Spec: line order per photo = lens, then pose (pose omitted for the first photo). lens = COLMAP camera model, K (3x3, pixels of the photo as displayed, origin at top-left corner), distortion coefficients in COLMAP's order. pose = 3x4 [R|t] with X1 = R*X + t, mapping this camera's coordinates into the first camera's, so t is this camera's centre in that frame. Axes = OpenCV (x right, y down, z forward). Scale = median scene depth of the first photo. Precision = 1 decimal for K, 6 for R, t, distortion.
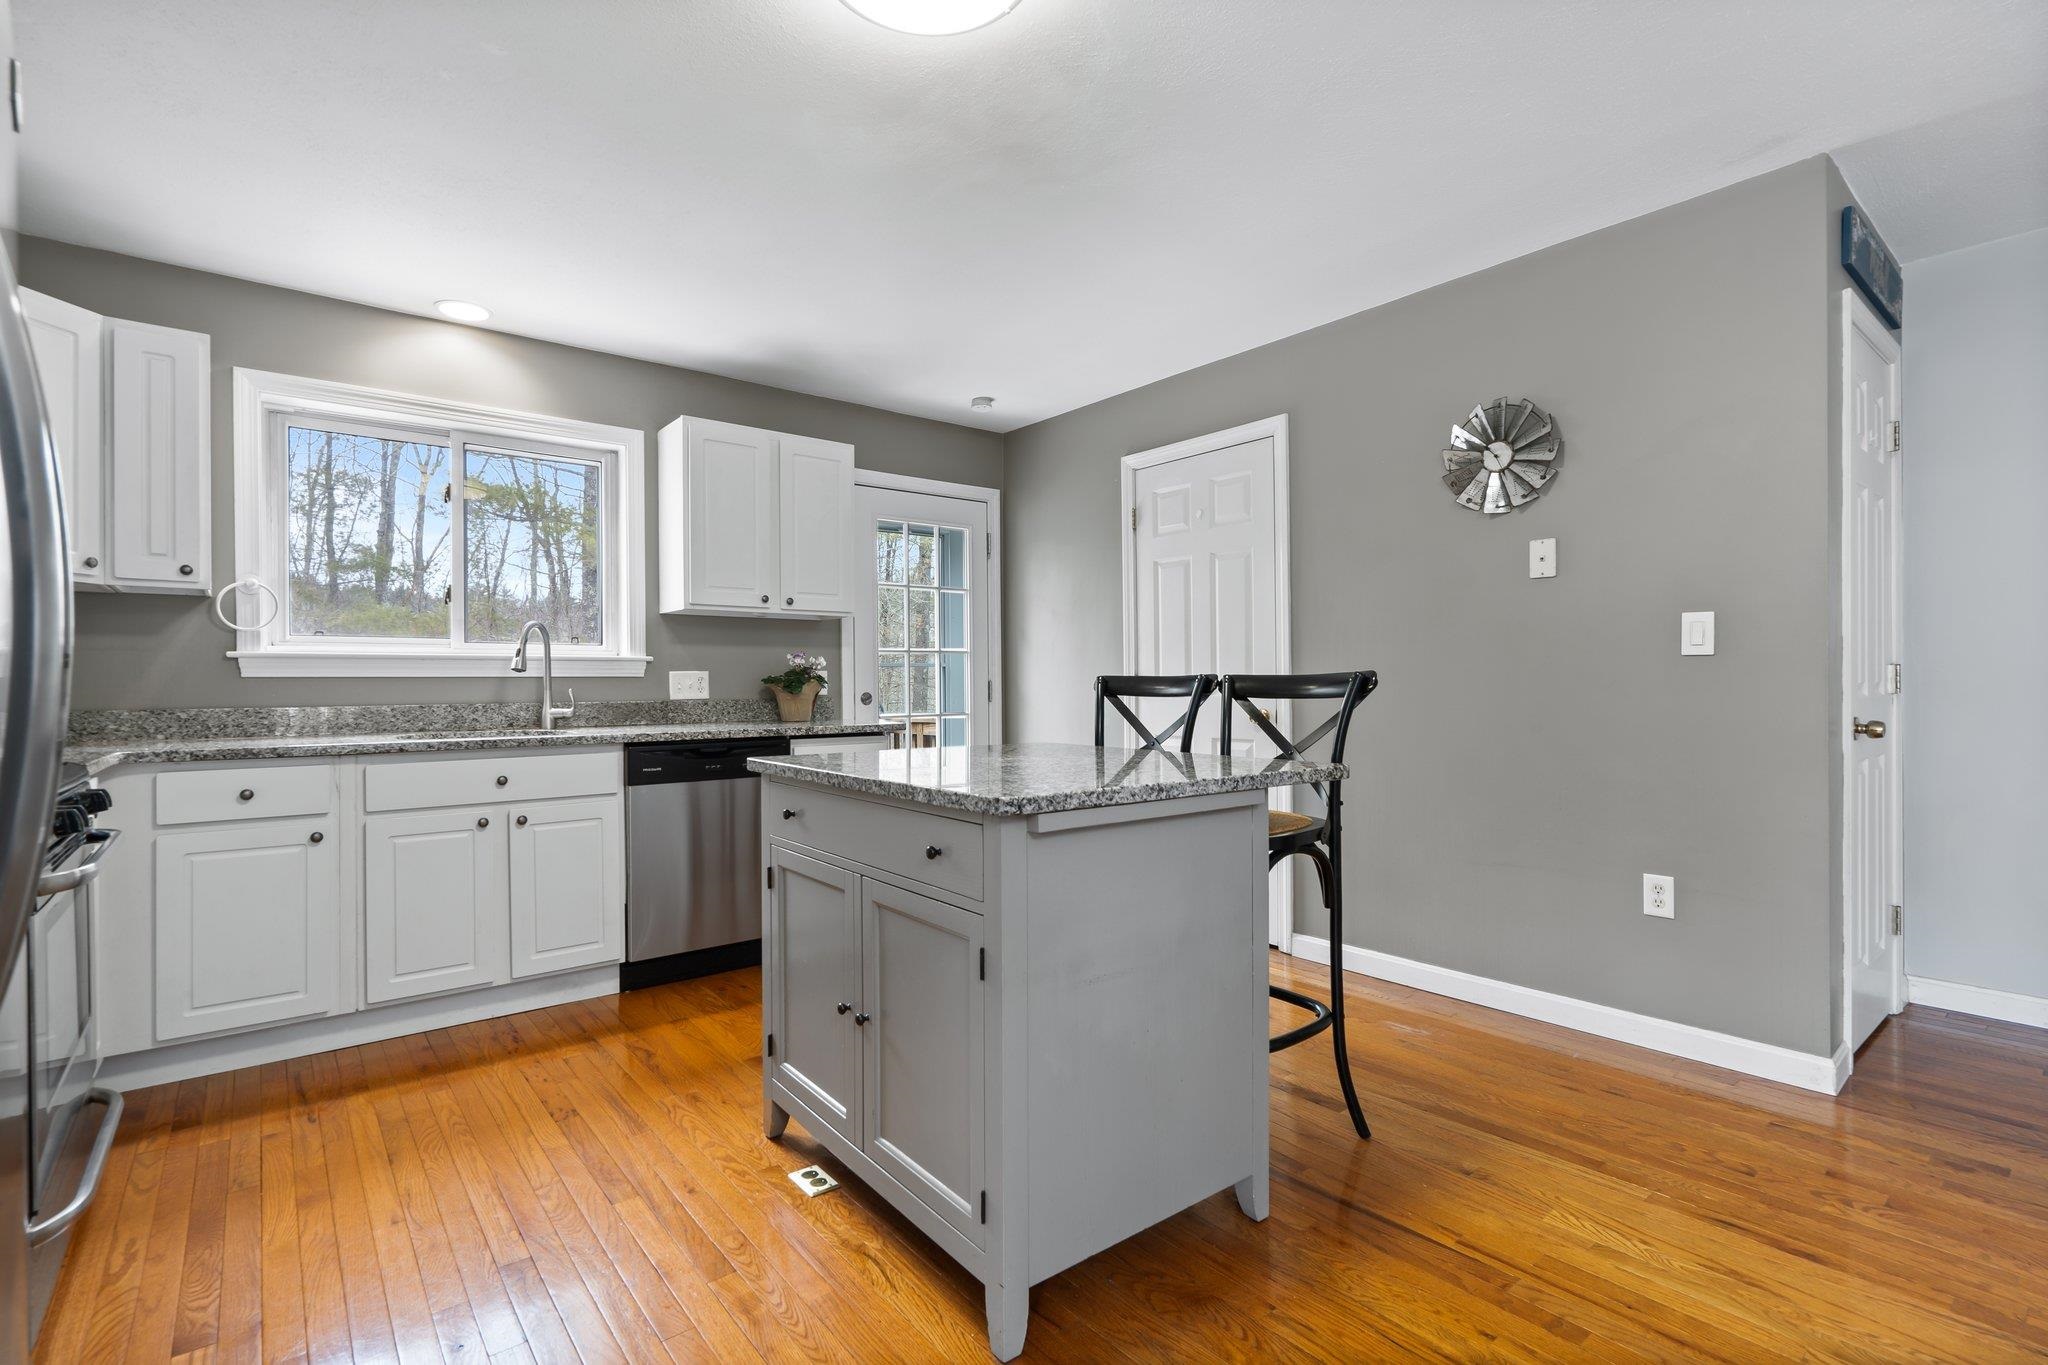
lens RADIAL K [[937.7, 0, 1016.0], [0, 937.7, 690.0], [0, 0, 1]] dist [0.001896, 0.000566]
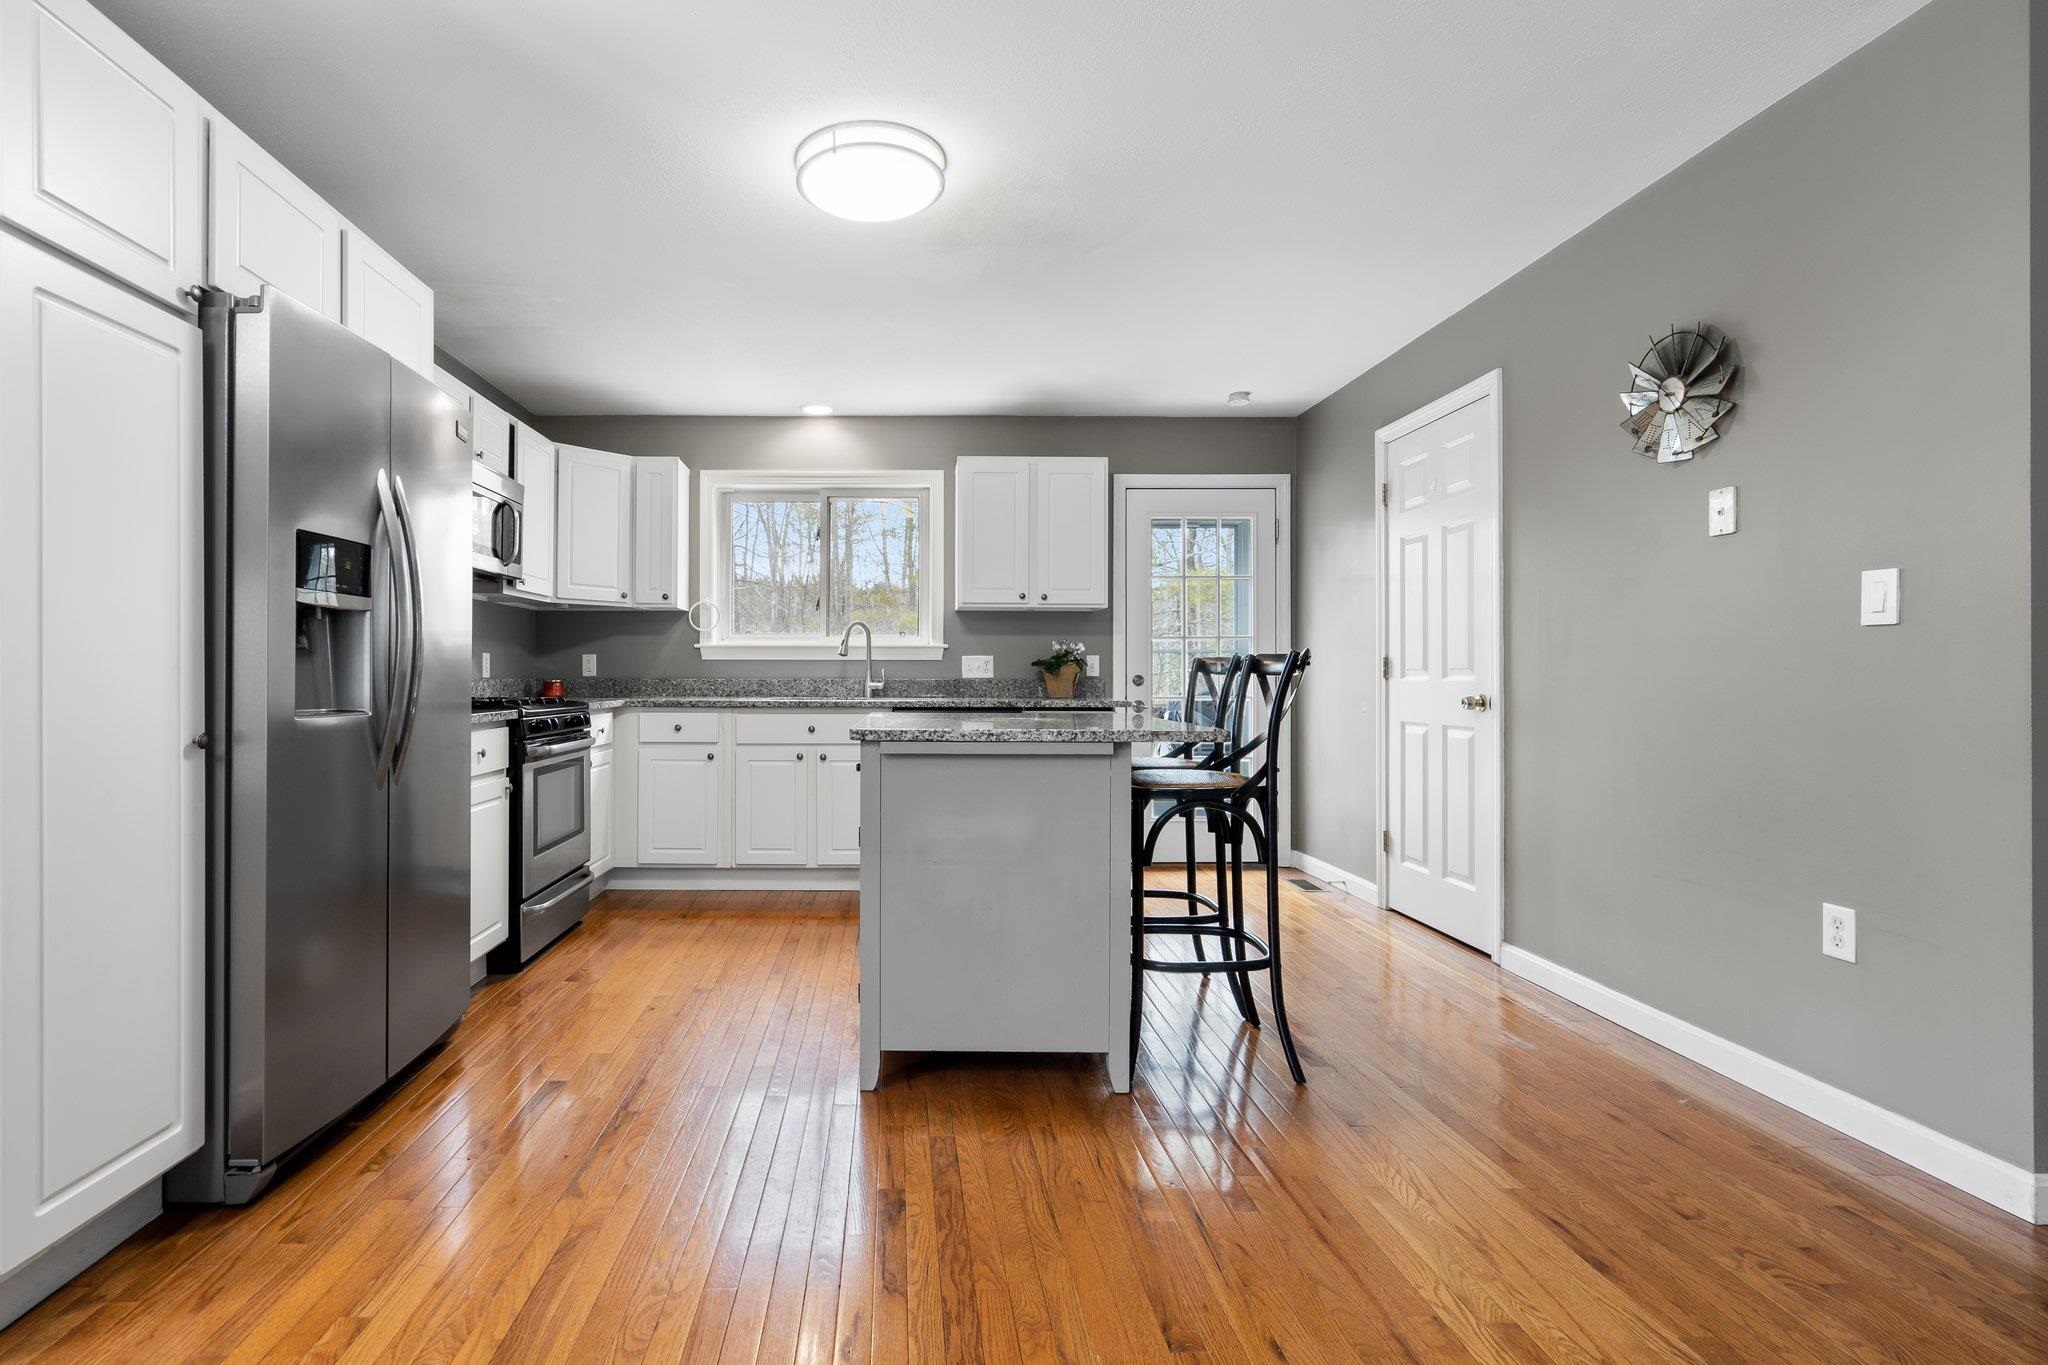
lens RADIAL K [[976.4, 0, 908.3], [0, 976.4, 682.4], [0, 0, 1]] dist [-0.000232, 0.000493]
pose [[0.785097, 0.012105, -0.619254, 0.467677], [-0.011312, 0.999922, 0.005204, 0.011648], [0.619269, 0.002920, 0.785173, -0.102115]]
